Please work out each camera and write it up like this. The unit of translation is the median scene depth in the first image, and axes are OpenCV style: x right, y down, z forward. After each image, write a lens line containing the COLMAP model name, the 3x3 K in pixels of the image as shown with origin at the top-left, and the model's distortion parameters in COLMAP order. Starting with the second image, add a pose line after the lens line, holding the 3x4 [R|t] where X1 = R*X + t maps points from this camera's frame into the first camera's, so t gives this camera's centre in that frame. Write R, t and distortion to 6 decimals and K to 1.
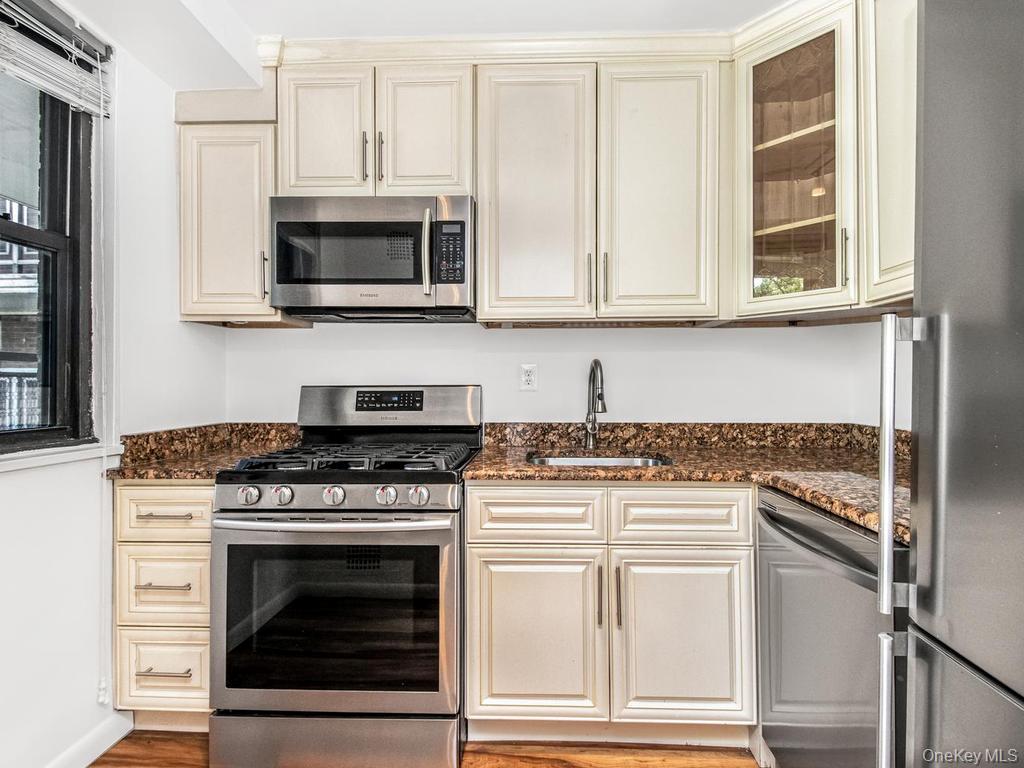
lens RADIAL K [[504.0, 0, 506.7], [0, 504.0, 380.2], [0, 0, 1]] dist [0.003466, -0.001312]
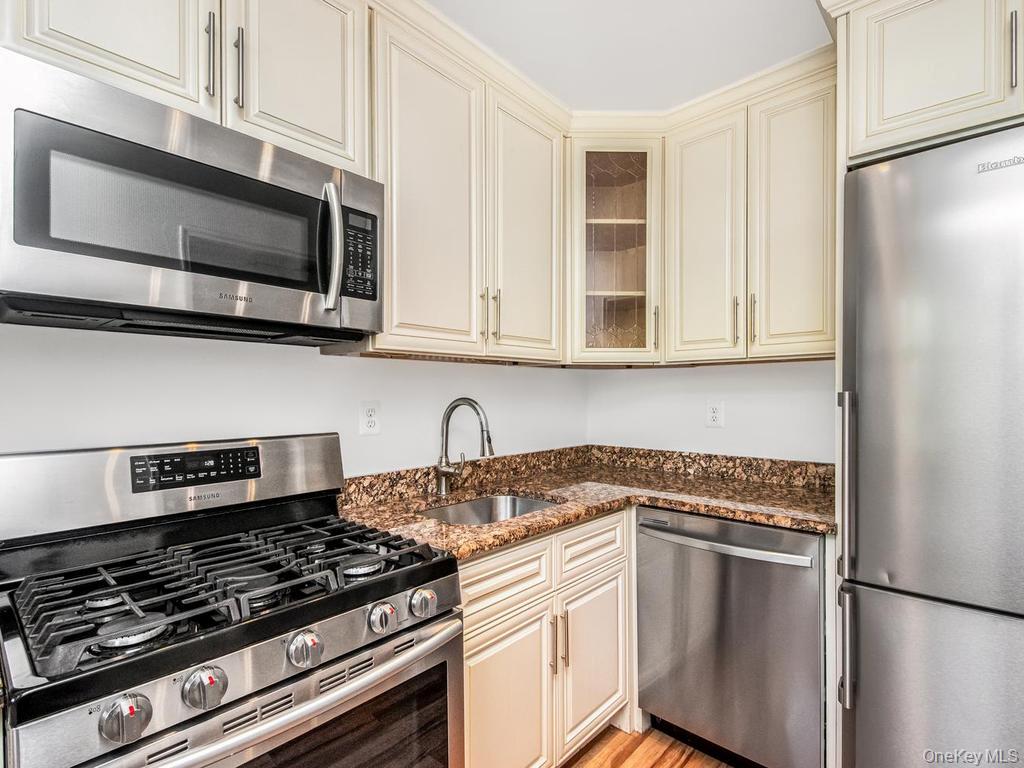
lens RADIAL K [[504.0, 0, 489.5], [0, 504.0, 398.7], [0, 0, 1]] dist [0.003466, -0.001312]
pose [[0.648172, -0.011739, 0.761403, -0.476254], [0.002588, 0.999909, 0.013213, -0.050475], [-0.761490, -0.006594, 0.648144, 0.344385]]
